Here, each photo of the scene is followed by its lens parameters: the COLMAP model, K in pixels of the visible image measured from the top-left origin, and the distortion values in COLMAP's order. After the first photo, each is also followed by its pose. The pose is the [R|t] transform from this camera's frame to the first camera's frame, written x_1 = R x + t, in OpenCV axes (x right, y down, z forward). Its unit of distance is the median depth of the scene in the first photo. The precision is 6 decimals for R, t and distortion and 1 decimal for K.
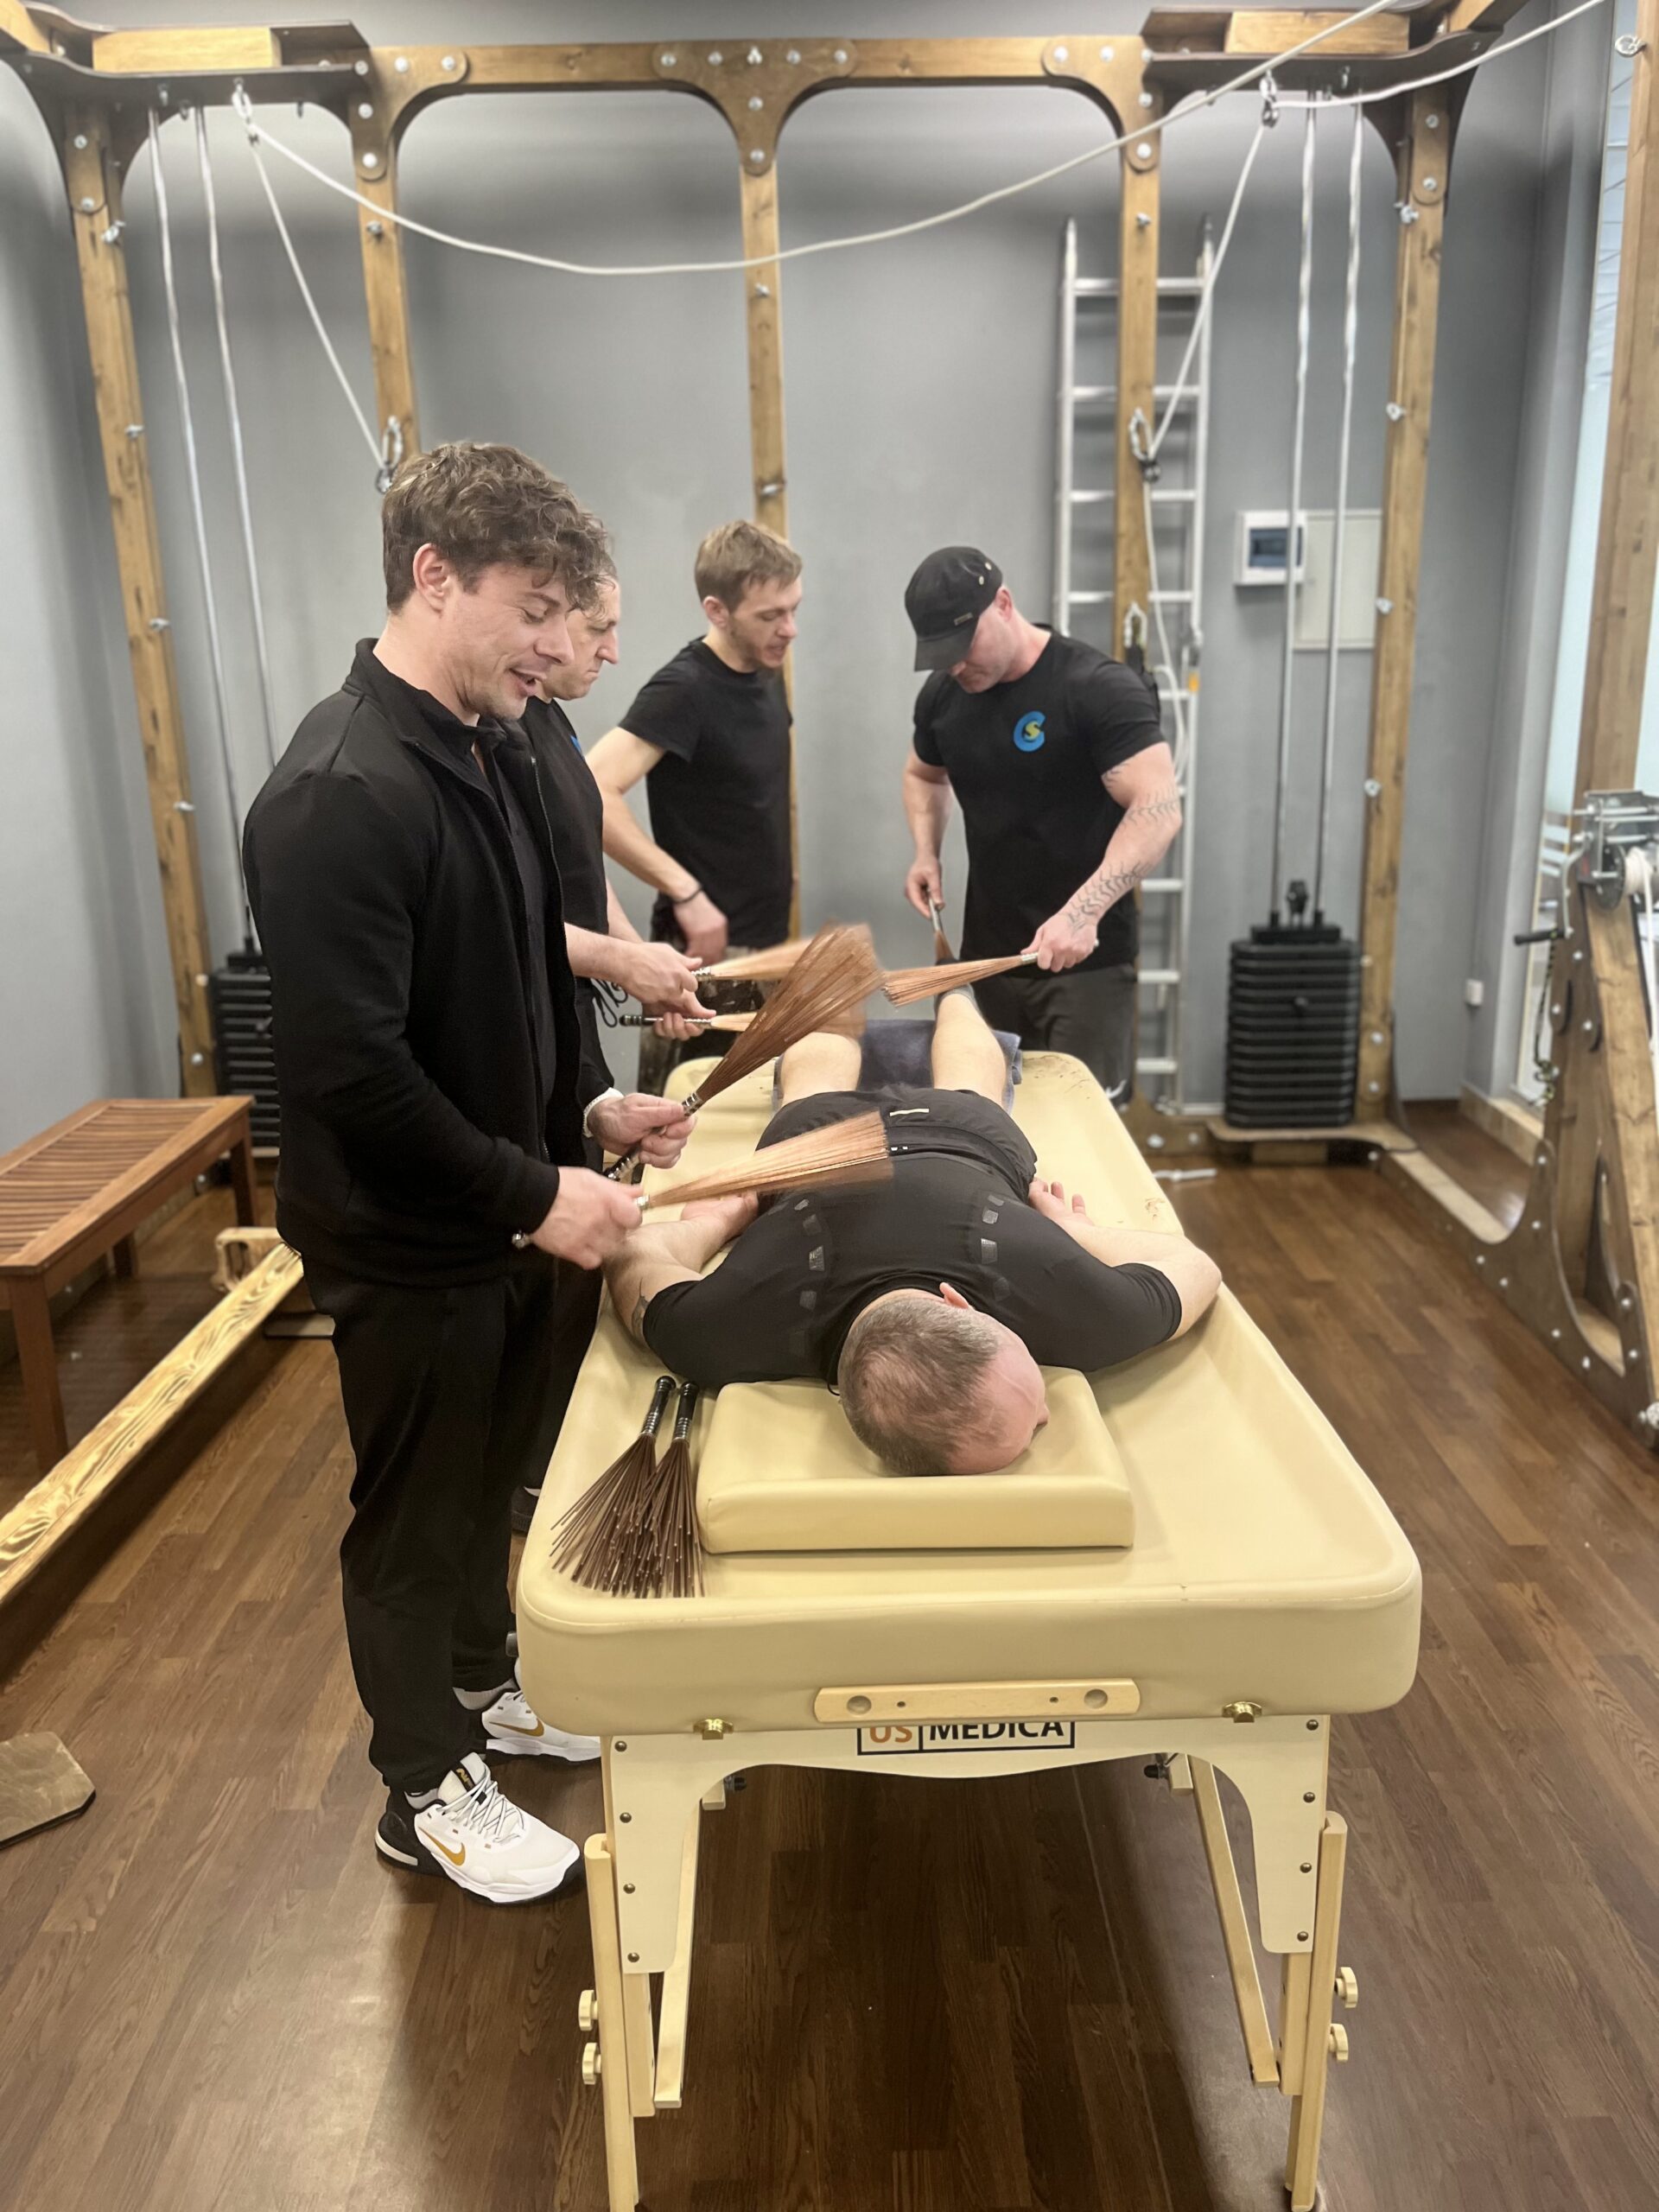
lens RADIAL K [[1683.8, 0, 829.5], [0, 1683.8, 1106.0], [0, 0, 1]] dist [0.063751, -0.097685]
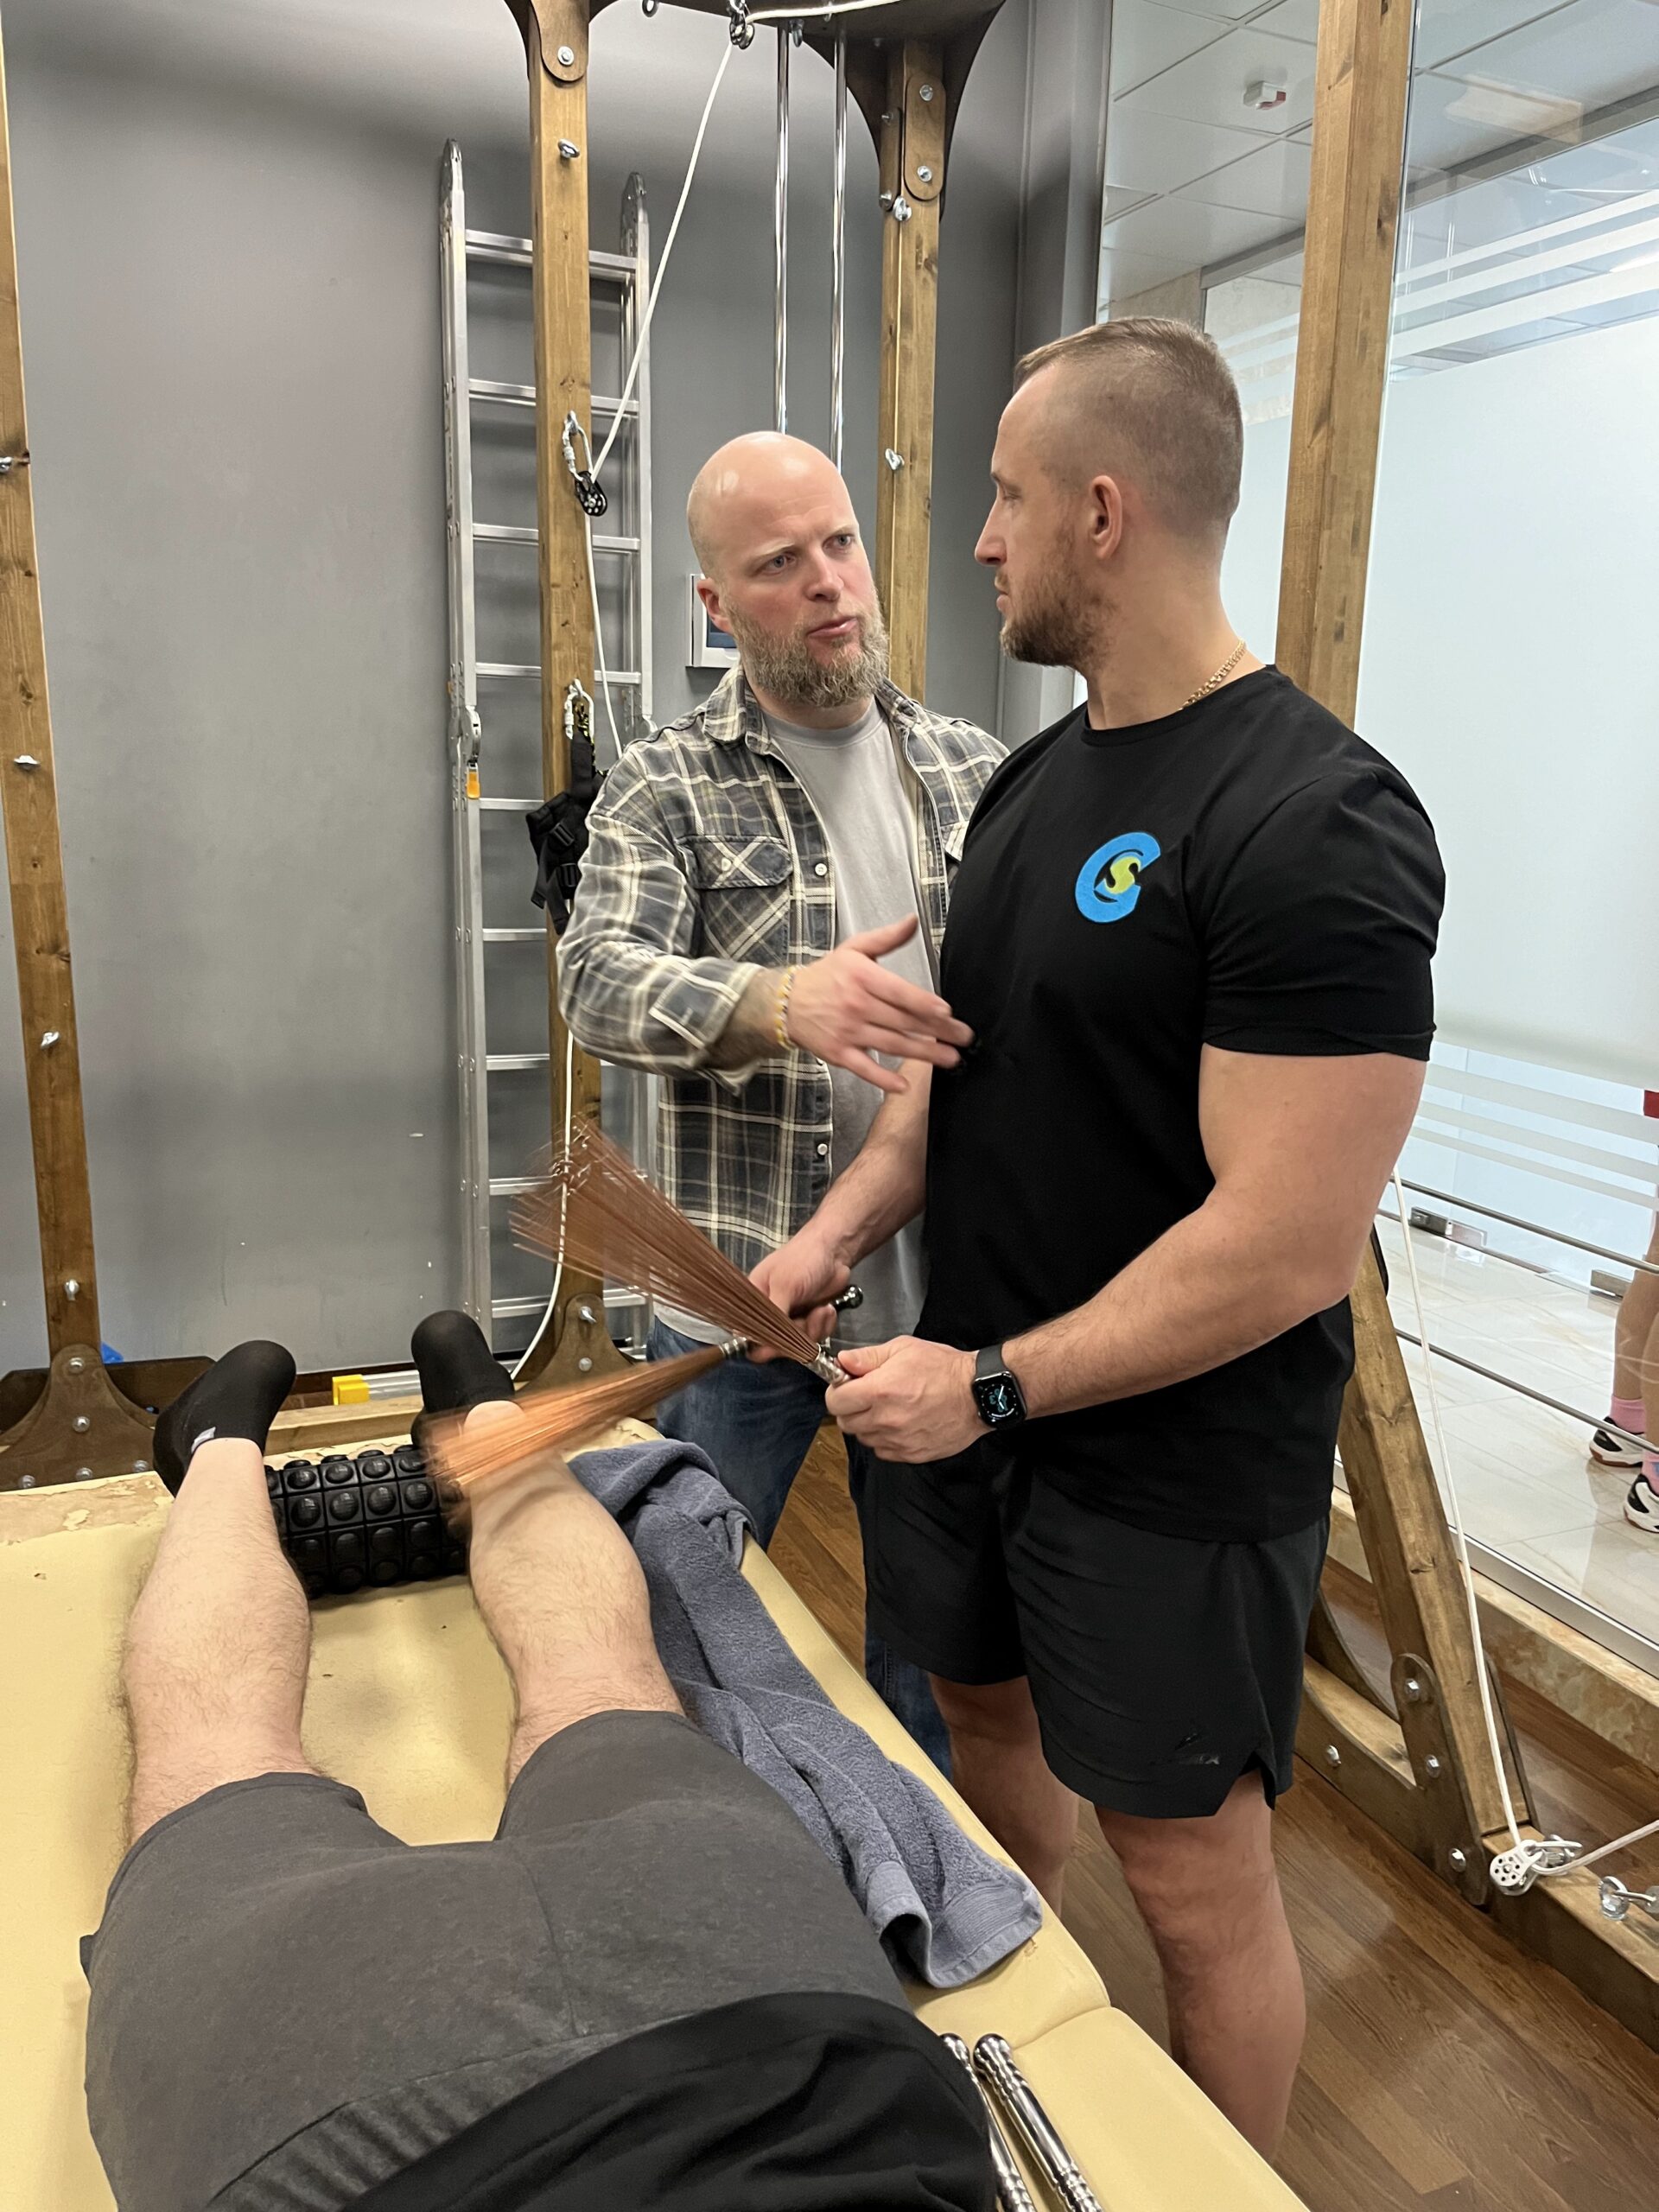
lens RADIAL K [[1663.9, 0, 864.1], [0, 1663.9, 1114.5], [0, 0, 1]] dist [0.059063, -0.084928]
pose [[0.909183, -0.043866, 0.414079, -0.012563], [0.065500, 0.997122, -0.038185, -0.080123], [-0.411212, 0.061839, 0.909440, 0.326060]]
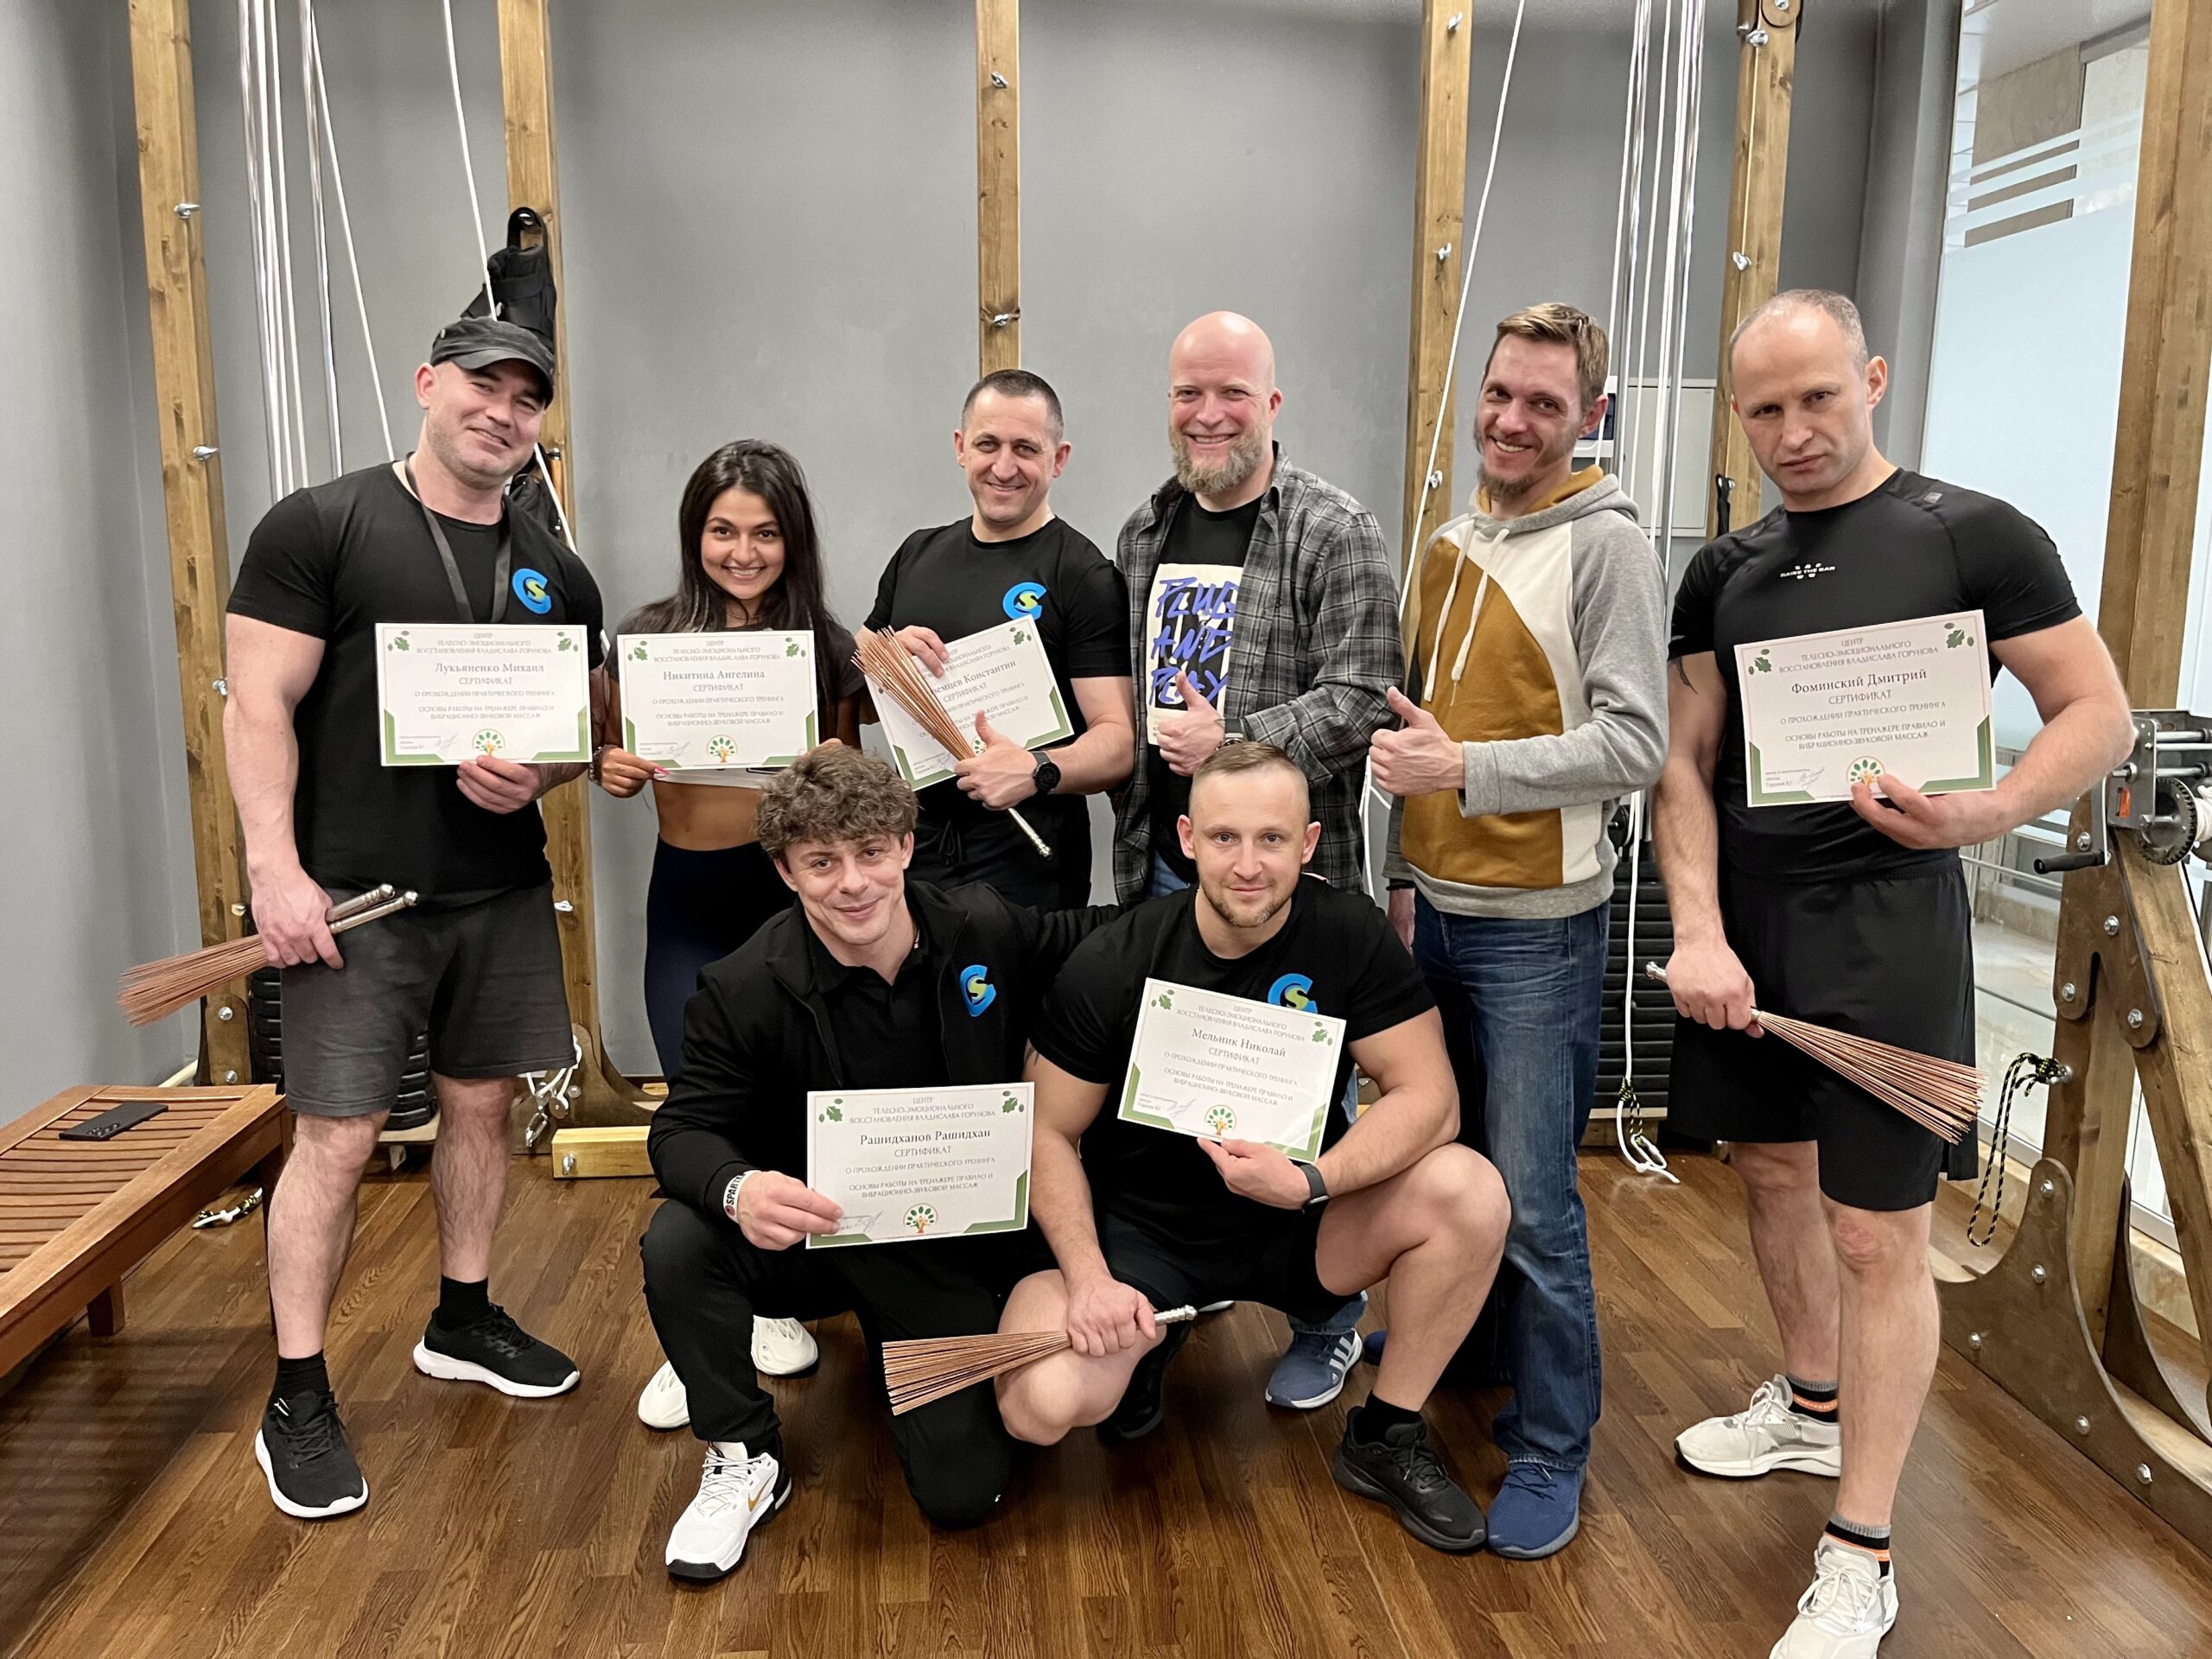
lens RADIAL K [[1683.8, 0, 1091.5], [0, 1683.8, 832.0], [0, 0, 1]] dist [0.063751, -0.097685]
pose [[0.995373, 0.015600, 0.094813, -0.066629], [-0.006141, 0.995044, -0.099244, -0.039030], [-0.095891, 0.098202, 0.990536, 0.221400]]
